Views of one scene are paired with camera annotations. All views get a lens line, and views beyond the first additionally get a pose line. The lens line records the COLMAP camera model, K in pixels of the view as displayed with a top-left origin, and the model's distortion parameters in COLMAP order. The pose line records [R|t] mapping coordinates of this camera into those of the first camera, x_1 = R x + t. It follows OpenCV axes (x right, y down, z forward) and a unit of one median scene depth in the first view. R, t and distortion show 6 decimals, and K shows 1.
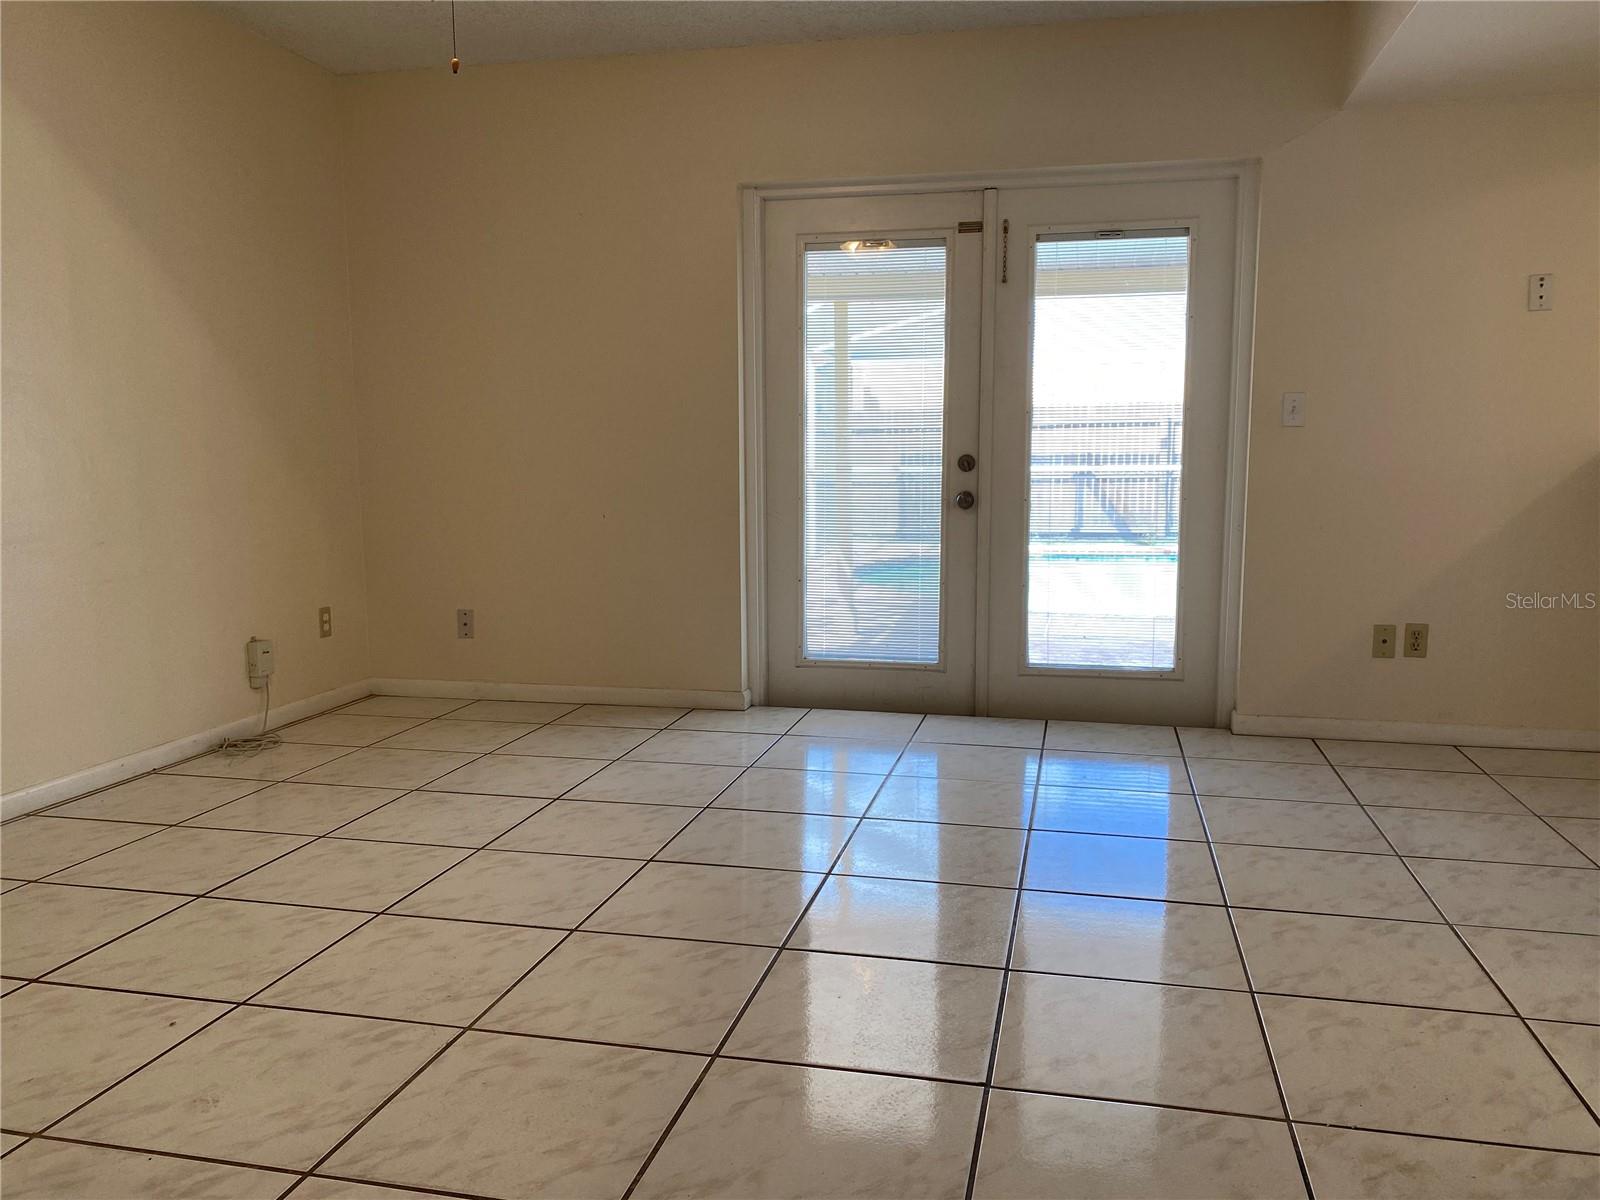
lens RADIAL K [[1242.2, 0, 802.4], [0, 1242.2, 597.5], [0, 0, 1]] dist [0.017862, -0.004280]
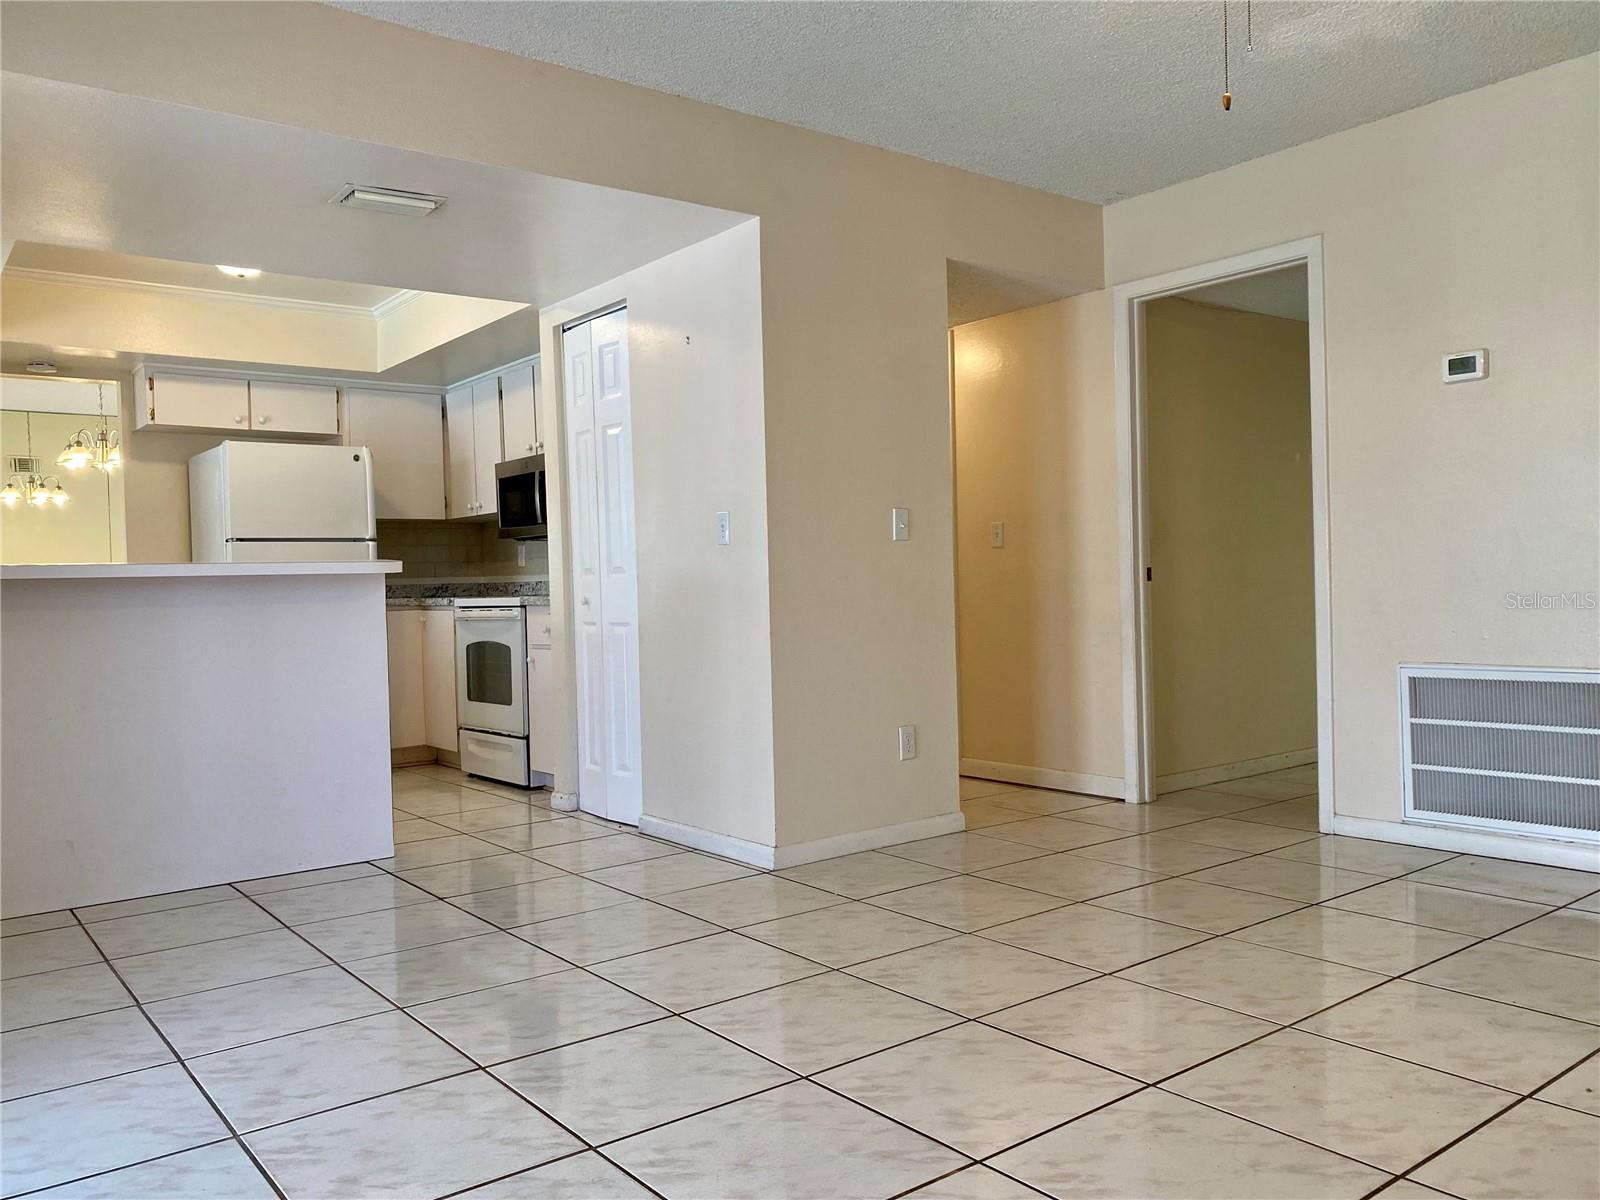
lens RADIAL K [[1242.2, 0, 799.8], [0, 1242.2, 600.8], [0, 0, 1]] dist [0.017862, -0.004280]
pose [[-0.781034, 0.011494, 0.624383, -0.635178], [0.106034, 0.987754, 0.114454, -0.227038], [-0.615421, 0.155598, -0.772687, 2.085628]]
